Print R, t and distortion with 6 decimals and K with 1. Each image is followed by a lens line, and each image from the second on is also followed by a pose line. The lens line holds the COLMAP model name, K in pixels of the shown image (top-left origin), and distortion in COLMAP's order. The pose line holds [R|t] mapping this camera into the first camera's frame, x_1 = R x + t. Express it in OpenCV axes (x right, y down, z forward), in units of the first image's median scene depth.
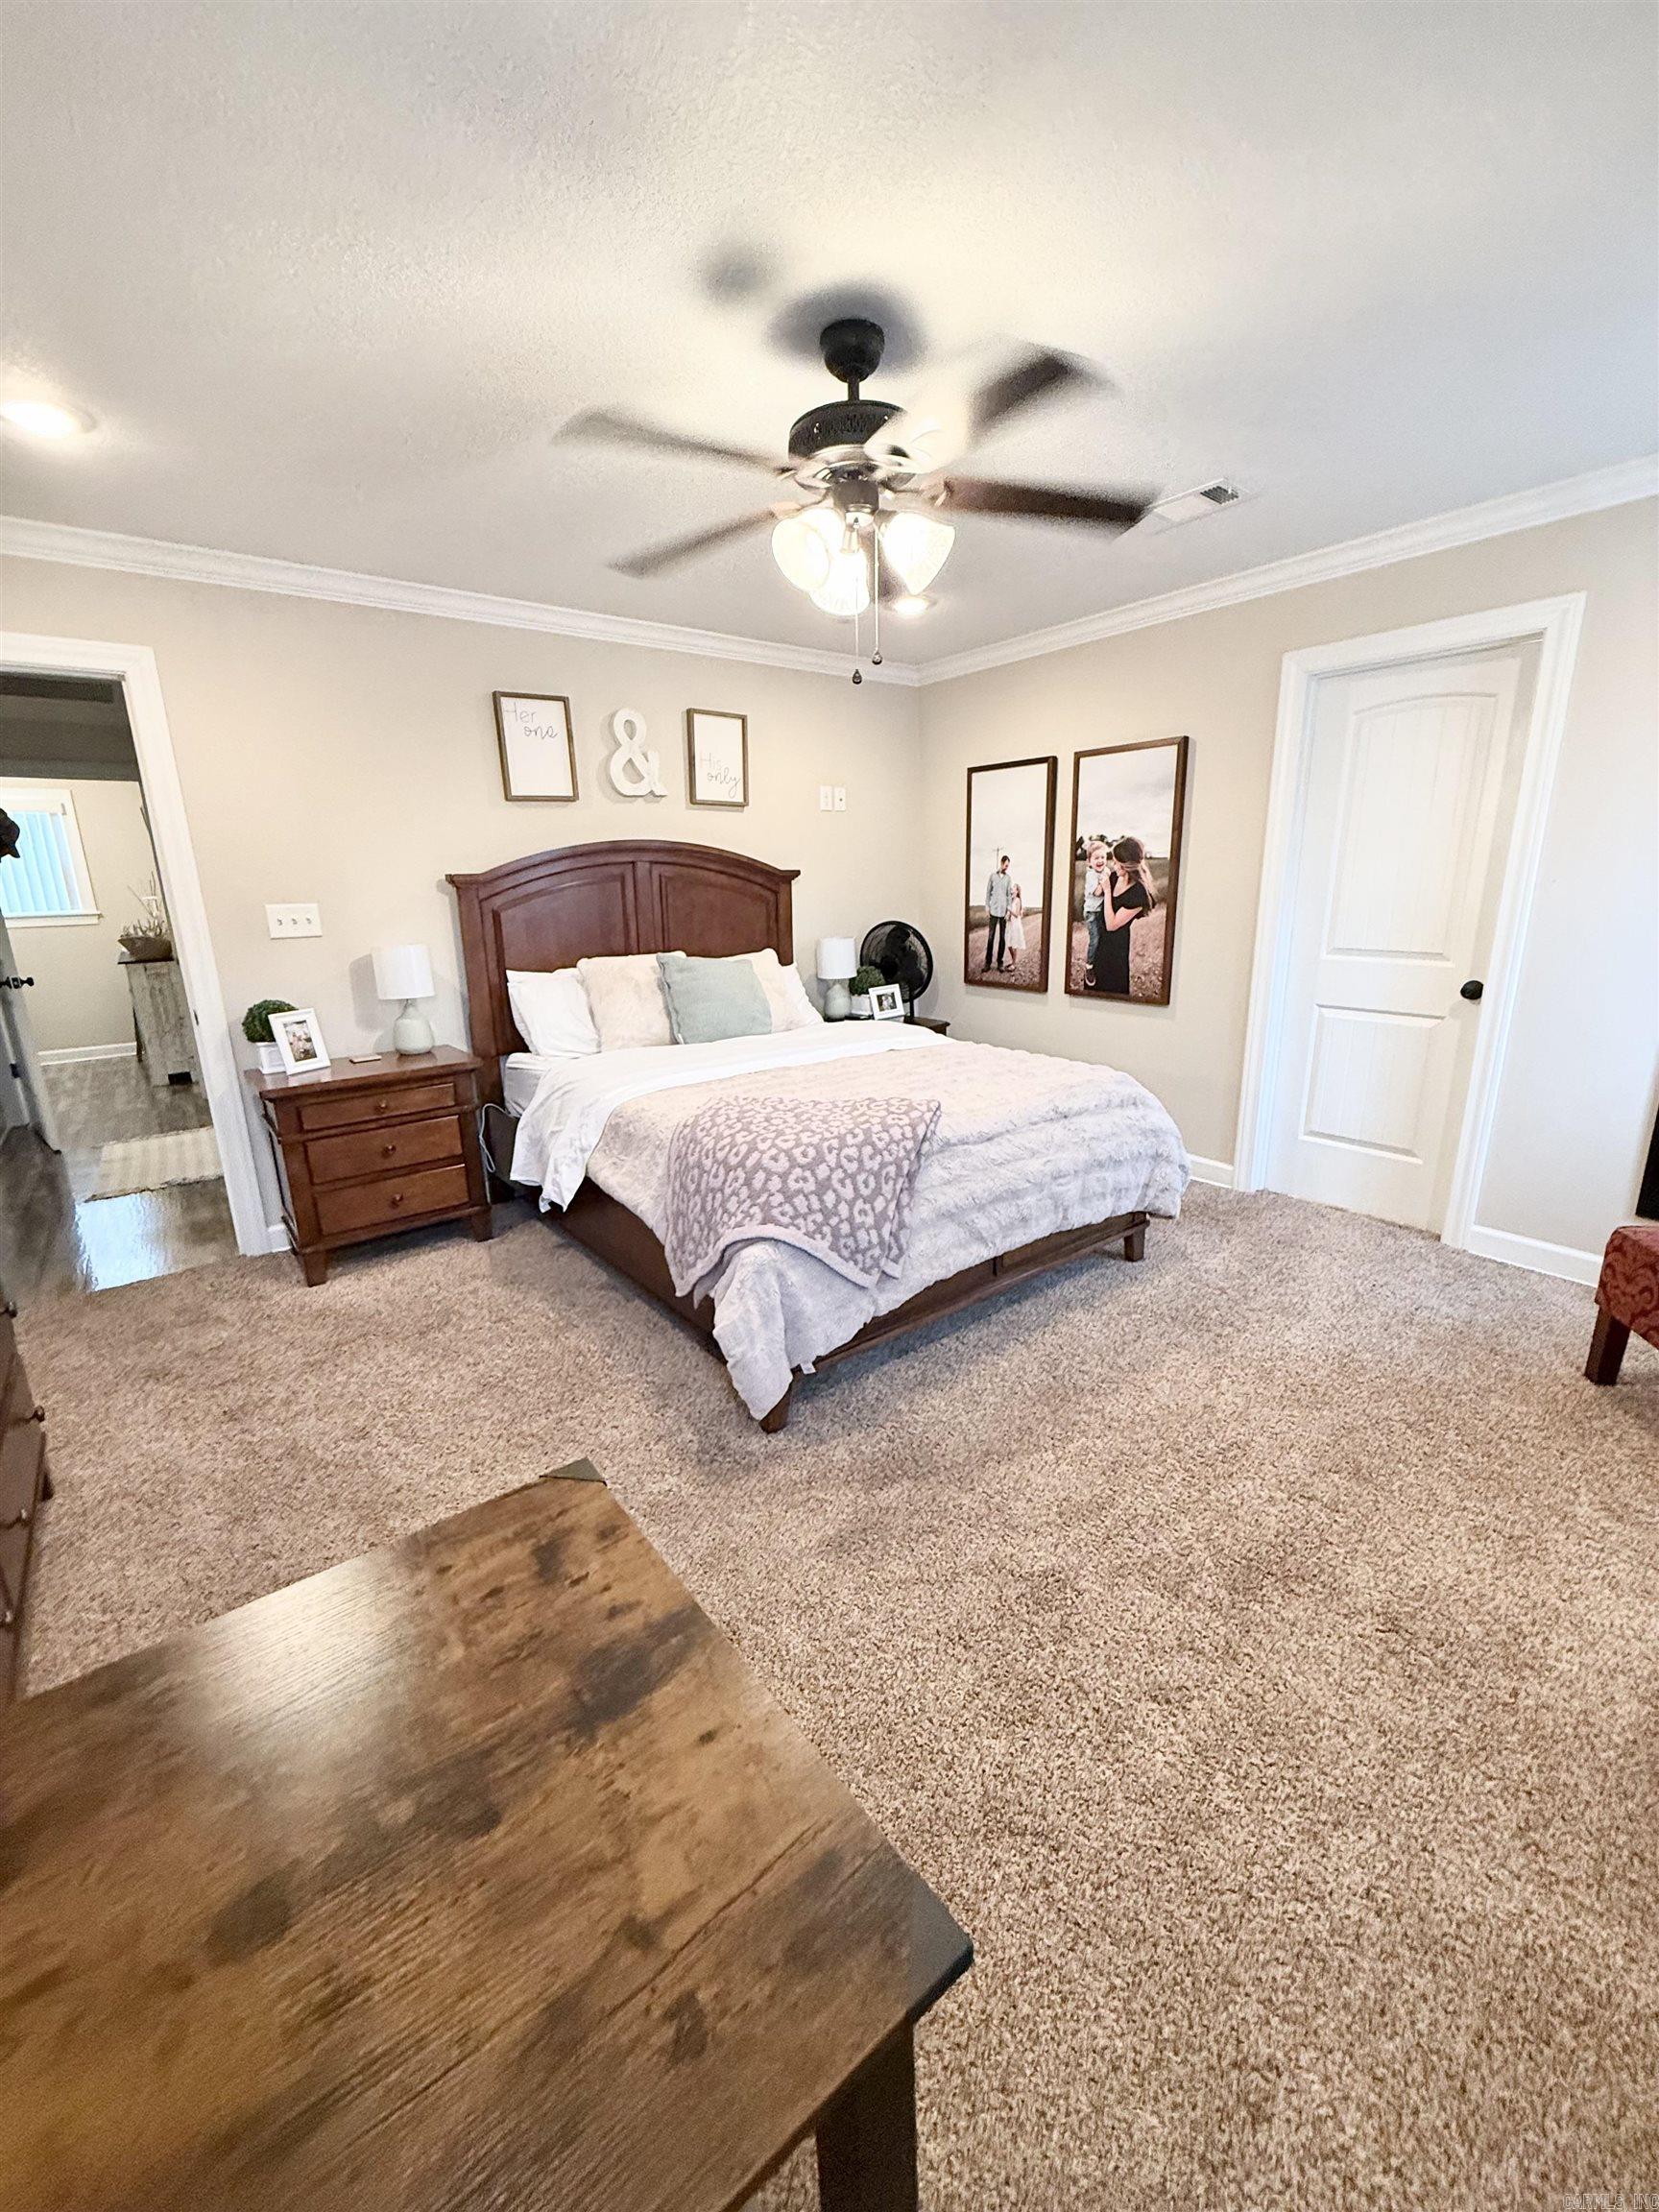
lens RADIAL K [[884.8, 0, 834.0], [0, 884.8, 1101.7], [0, 0, 1]] dist [0.004009, 0.000643]
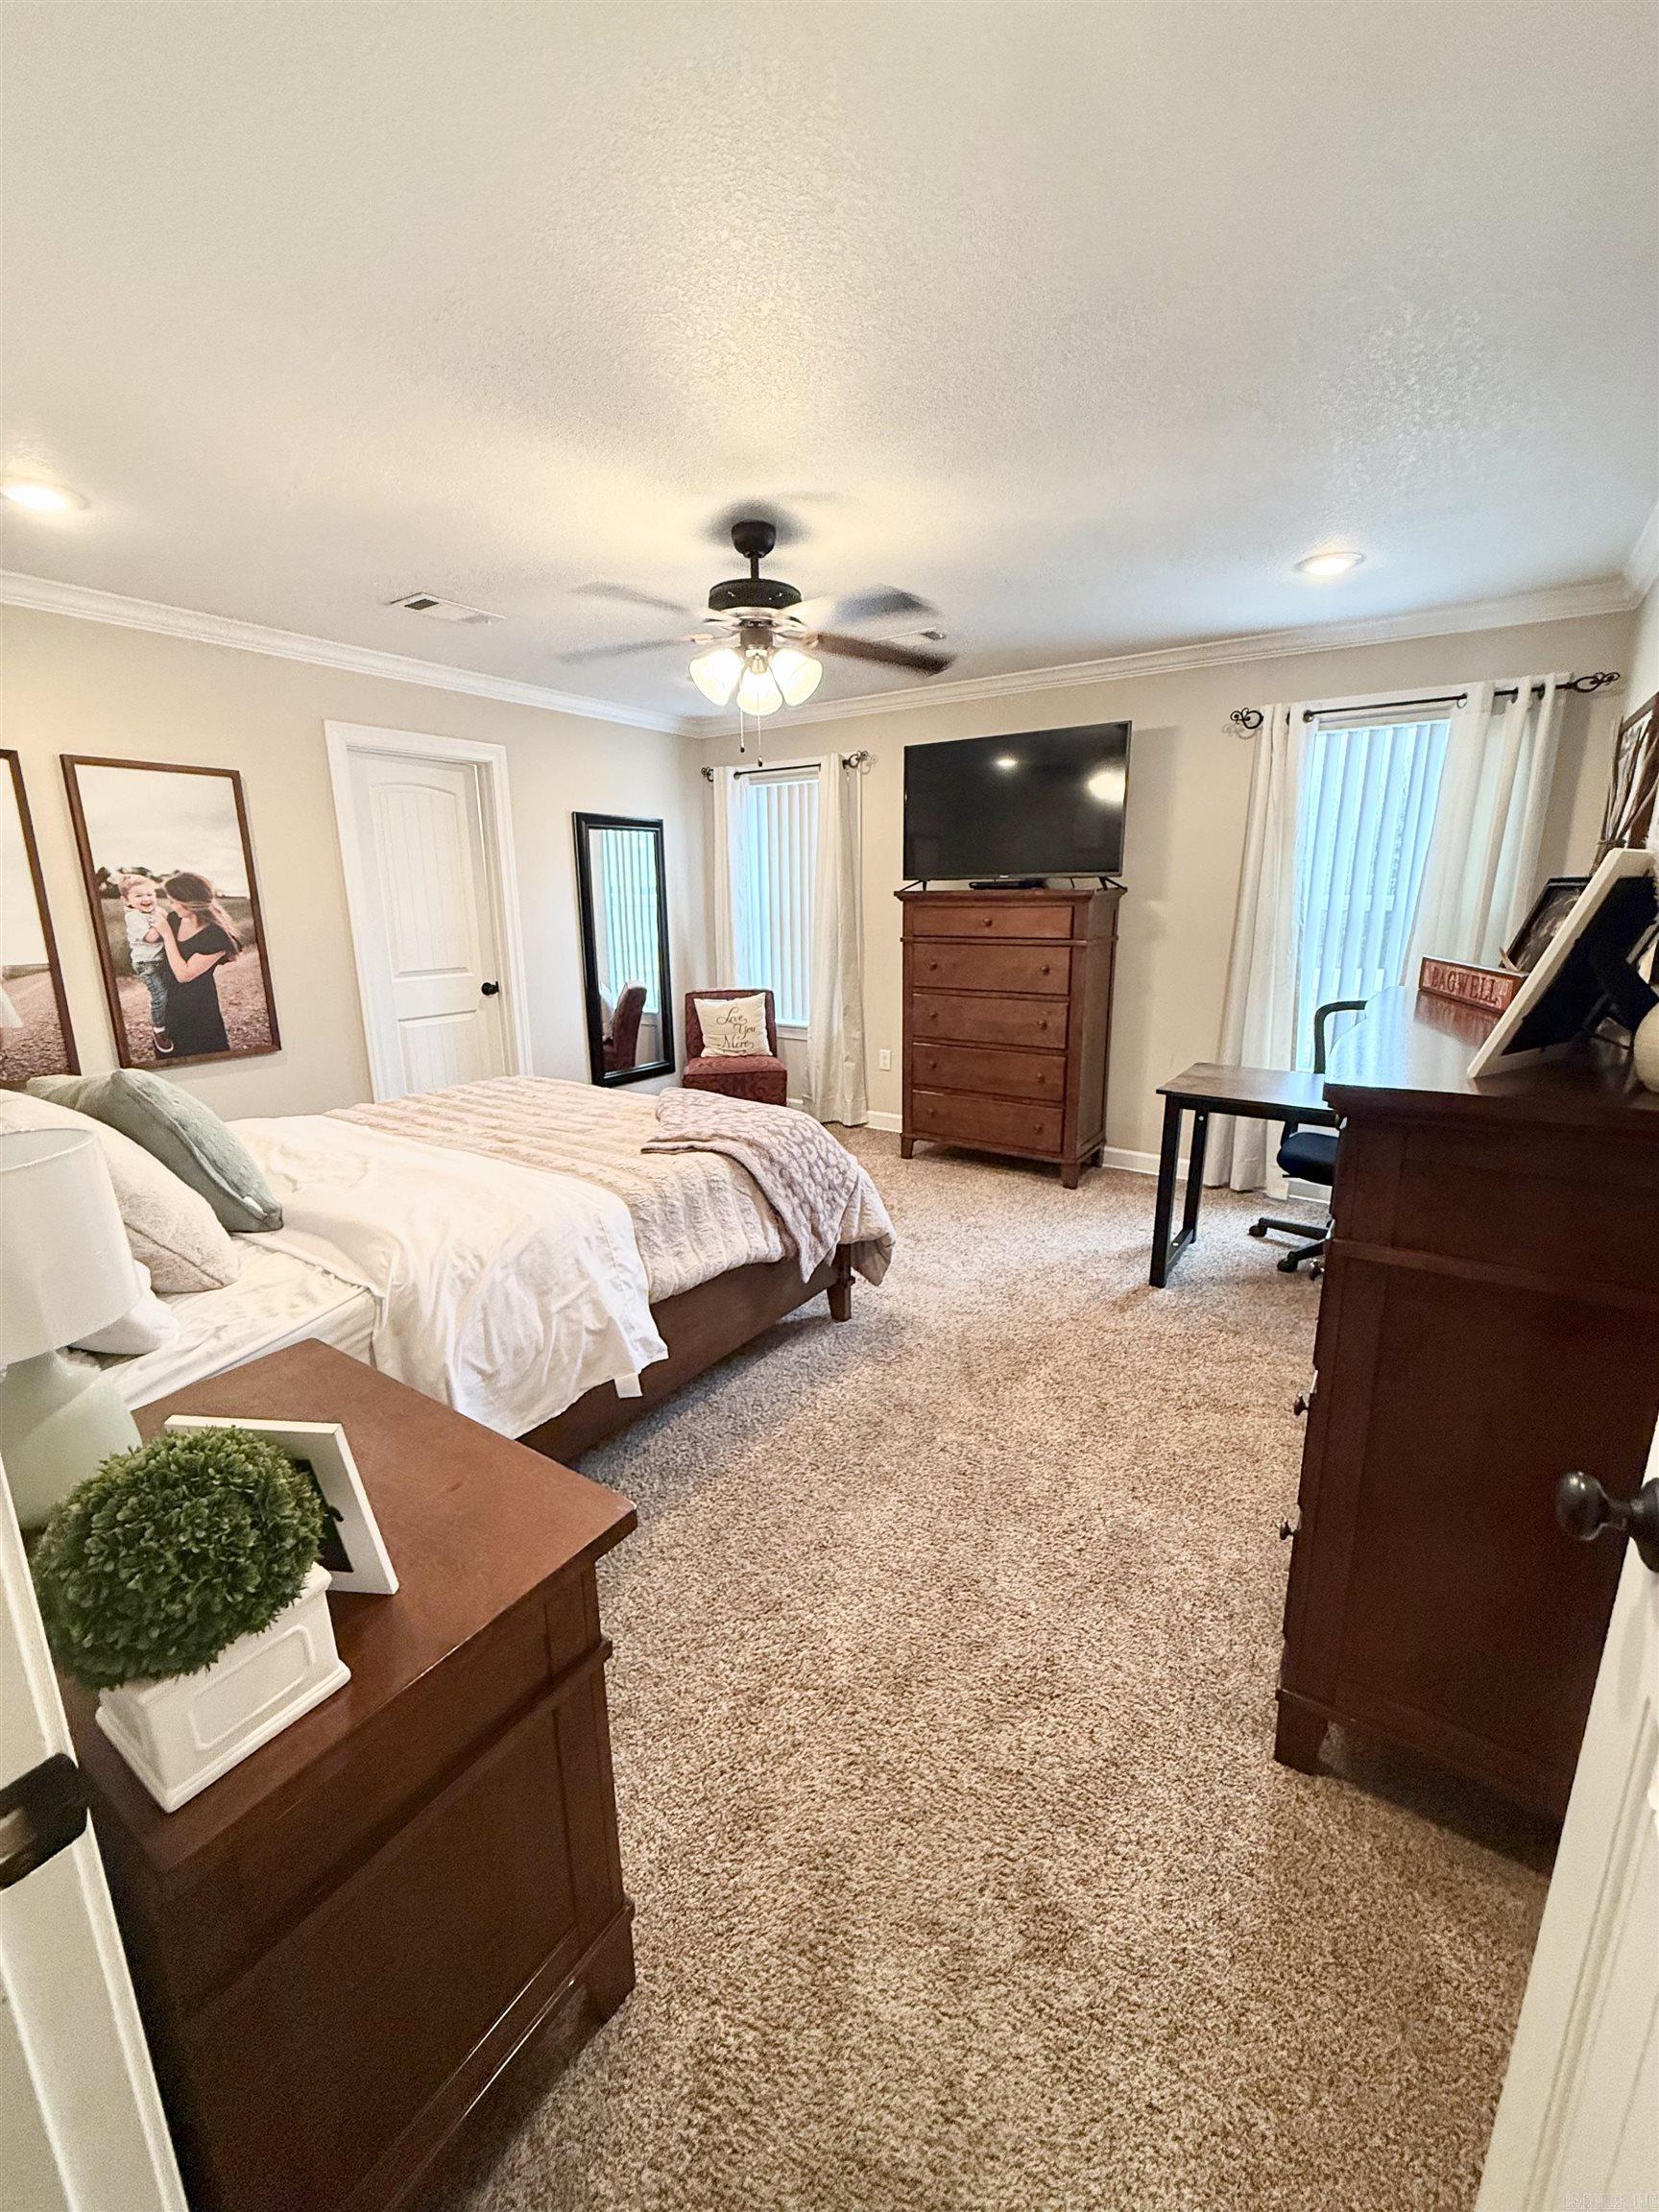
lens RADIAL K [[884.8, 0, 834.0], [0, 884.8, 1101.7], [0, 0, 1]] dist [0.004009, 0.000643]
pose [[-0.307563, -0.195831, 0.931158, -0.700716], [0.253274, 0.926441, 0.278495, -0.171537], [-0.917201, 0.321492, -0.235340, 0.691598]]
